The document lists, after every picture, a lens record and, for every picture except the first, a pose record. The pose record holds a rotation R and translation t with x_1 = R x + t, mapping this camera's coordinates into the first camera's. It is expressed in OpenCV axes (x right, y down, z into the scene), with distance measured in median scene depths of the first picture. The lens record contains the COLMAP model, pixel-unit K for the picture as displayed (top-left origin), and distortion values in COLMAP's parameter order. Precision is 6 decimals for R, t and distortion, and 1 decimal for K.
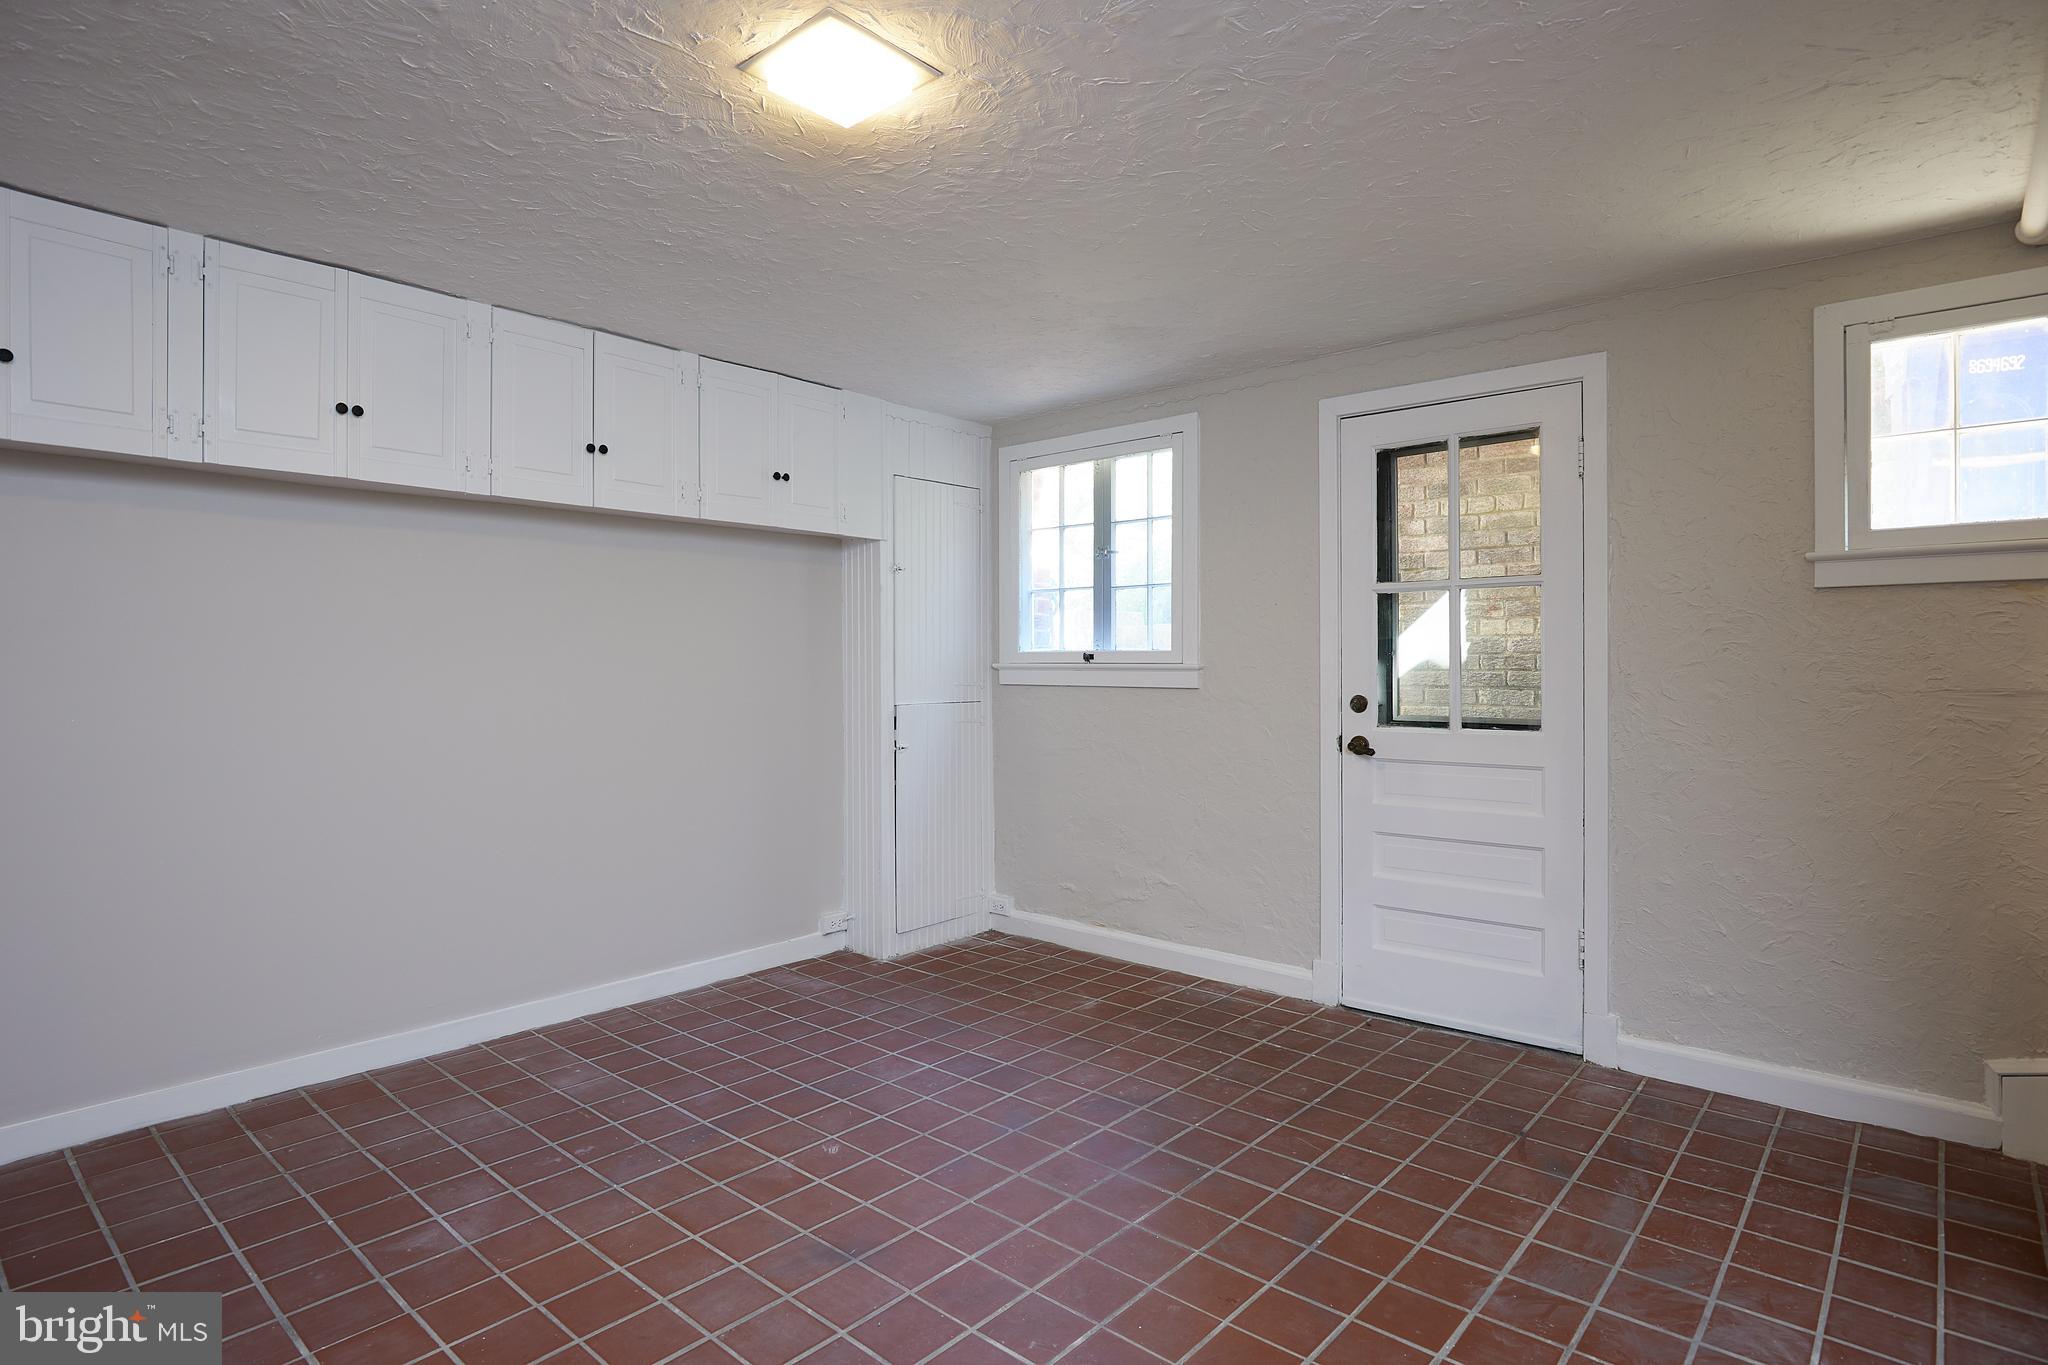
lens RADIAL K [[1067.8, 0, 1035.1], [0, 1067.8, 676.7], [0, 0, 1]] dist [-0.021746, 0.002331]
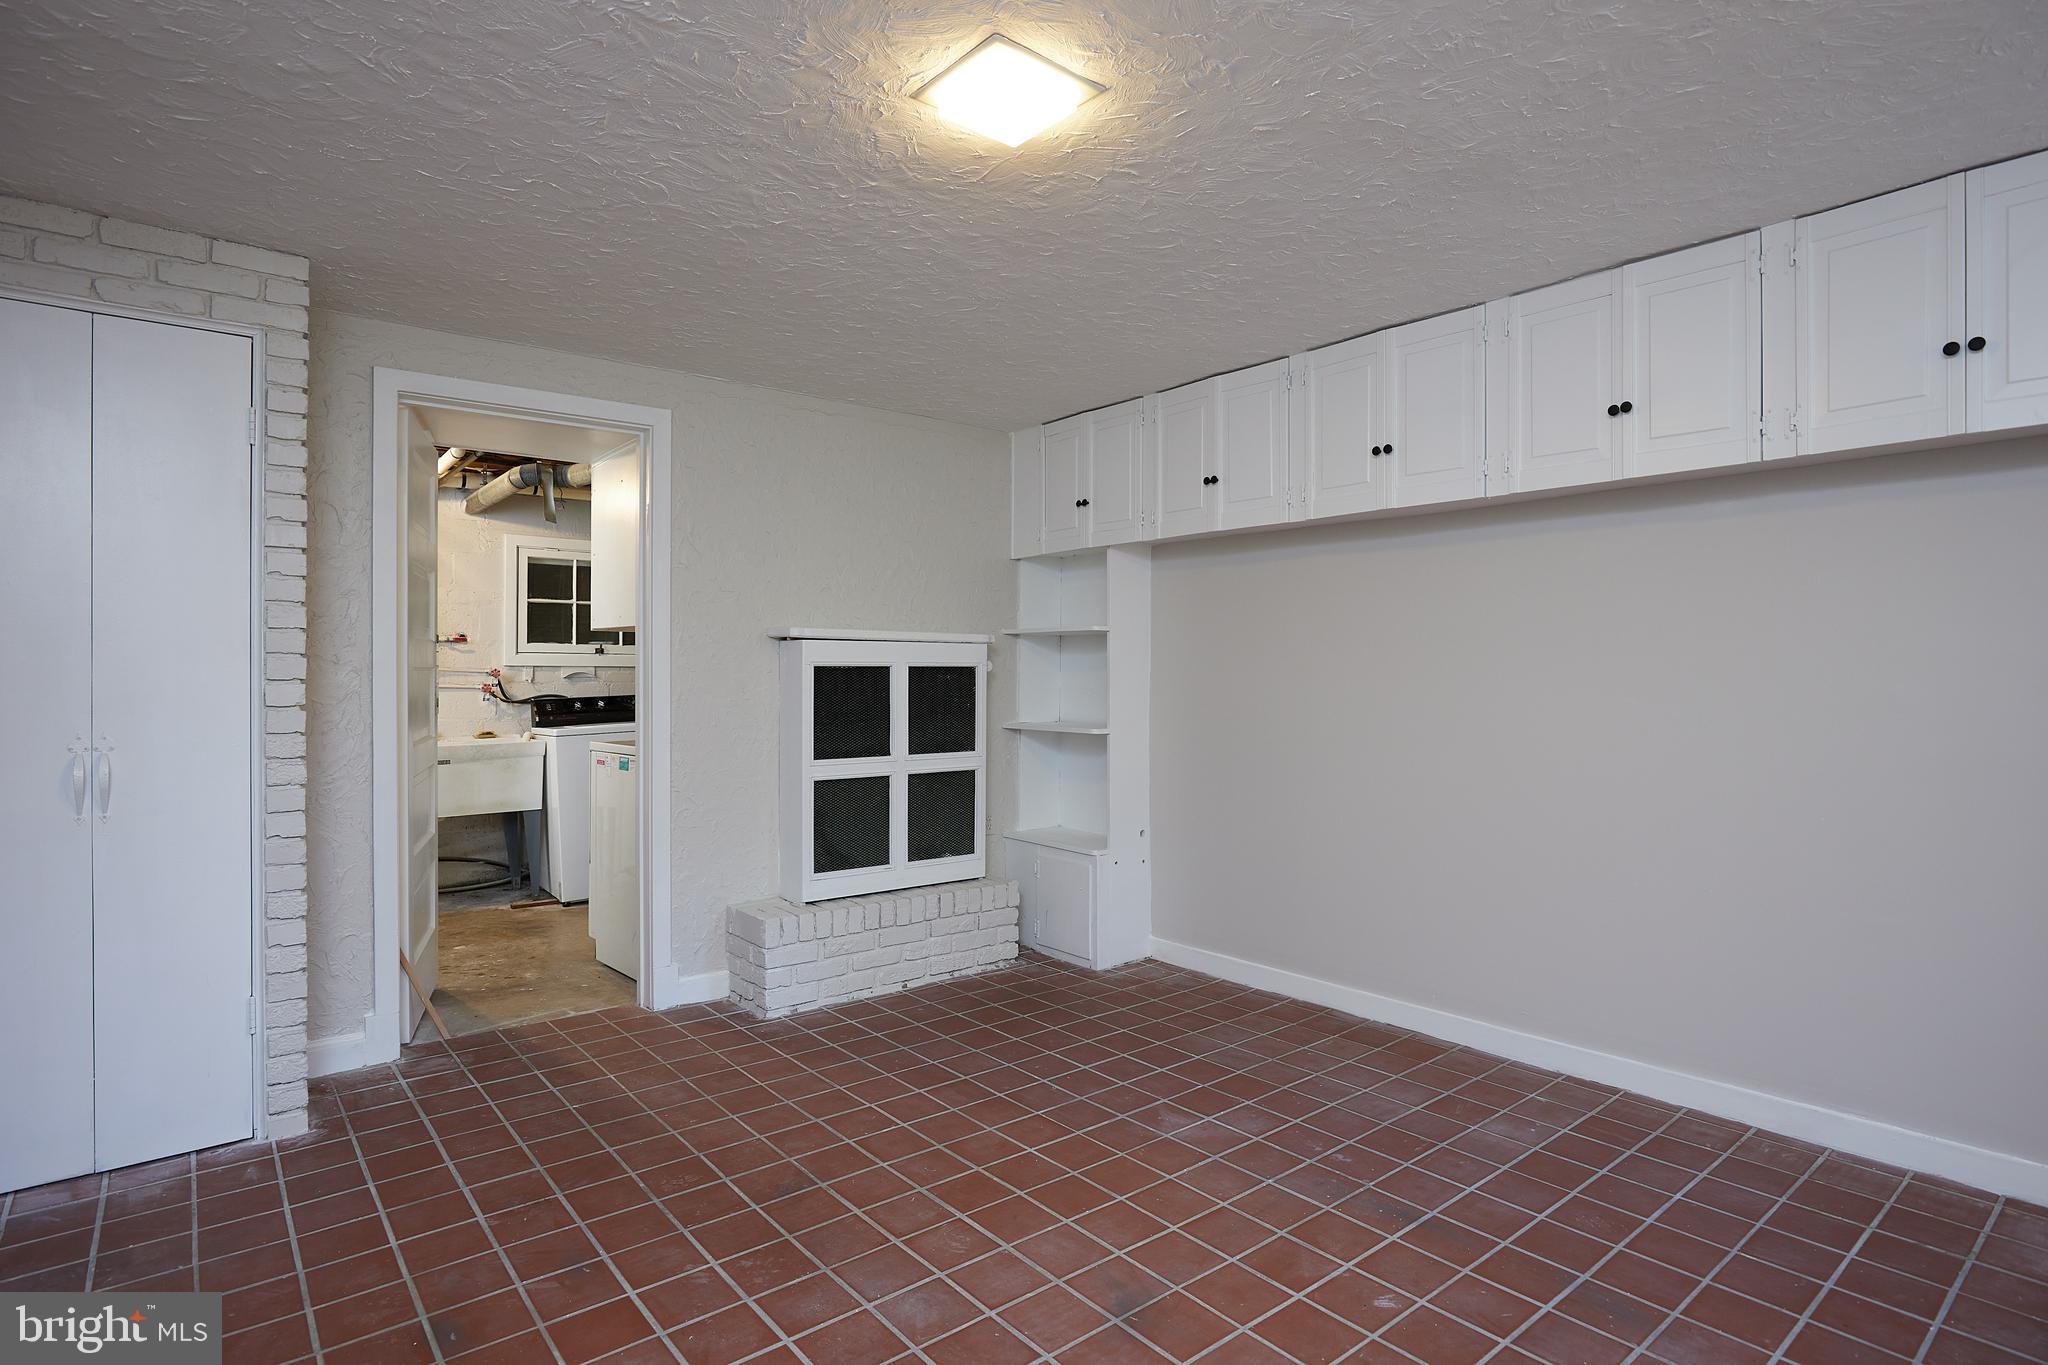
lens RADIAL K [[1067.8, 0, 1031.6], [0, 1067.8, 673.8], [0, 0, 1]] dist [-0.021746, 0.002331]
pose [[-0.165775, 0.003497, -0.986157, 0.484341], [-0.011039, 0.999924, 0.005401, -0.007947], [0.986102, 0.011782, -0.165724, 0.699219]]
